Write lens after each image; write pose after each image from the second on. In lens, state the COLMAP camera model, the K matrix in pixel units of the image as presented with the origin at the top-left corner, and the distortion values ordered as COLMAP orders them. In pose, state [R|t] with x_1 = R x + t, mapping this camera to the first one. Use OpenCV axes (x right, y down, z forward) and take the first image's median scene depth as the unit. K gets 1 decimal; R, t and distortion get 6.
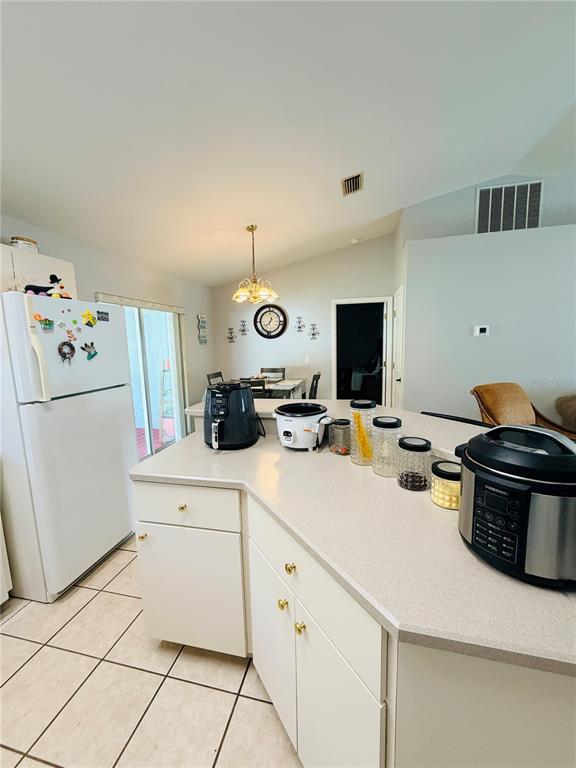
lens RADIAL K [[304.4, 0, 287.1], [0, 304.4, 382.5], [0, 0, 1]] dist [0.001420, 0.000161]
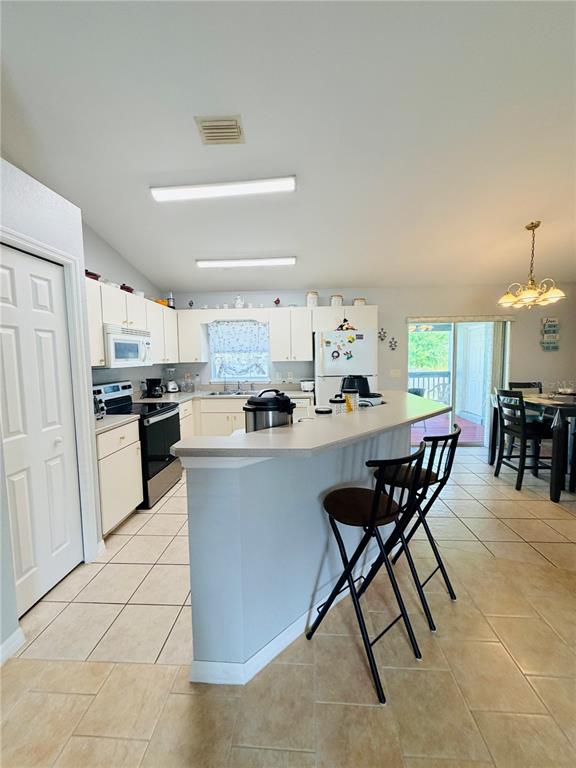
lens RADIAL K [[304.4, 0, 289.3], [0, 304.4, 383.6], [0, 0, 1]] dist [0.001420, 0.000161]
pose [[0.175565, 0.105306, -0.978820, 0.691444], [-0.120418, 0.989094, 0.084813, -0.024798], [0.977076, 0.102977, 0.186330, 0.157560]]
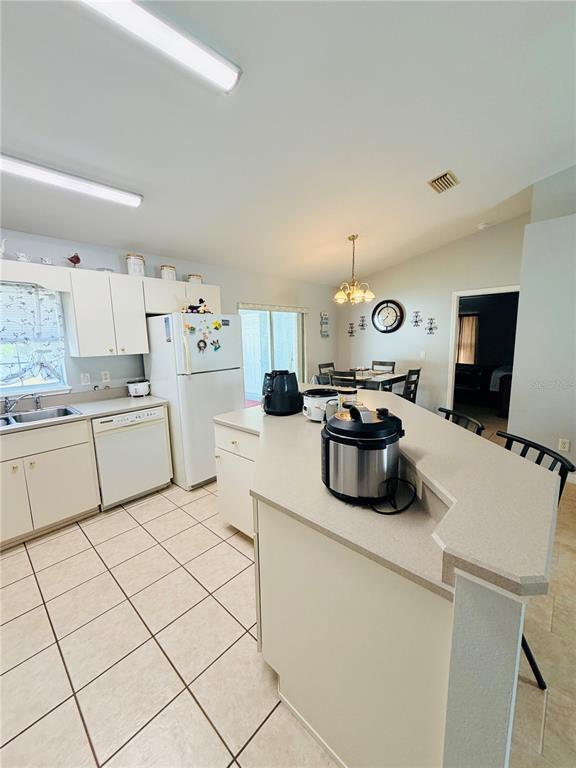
lens RADIAL K [[304.4, 0, 288.0], [0, 304.4, 382.6], [0, 0, 1]] dist [0.001420, 0.000161]
pose [[0.869046, 0.079971, -0.488224, 0.267563], [-0.064557, 0.996742, 0.048354, -0.005947], [0.490500, -0.010504, 0.871378, -0.116138]]
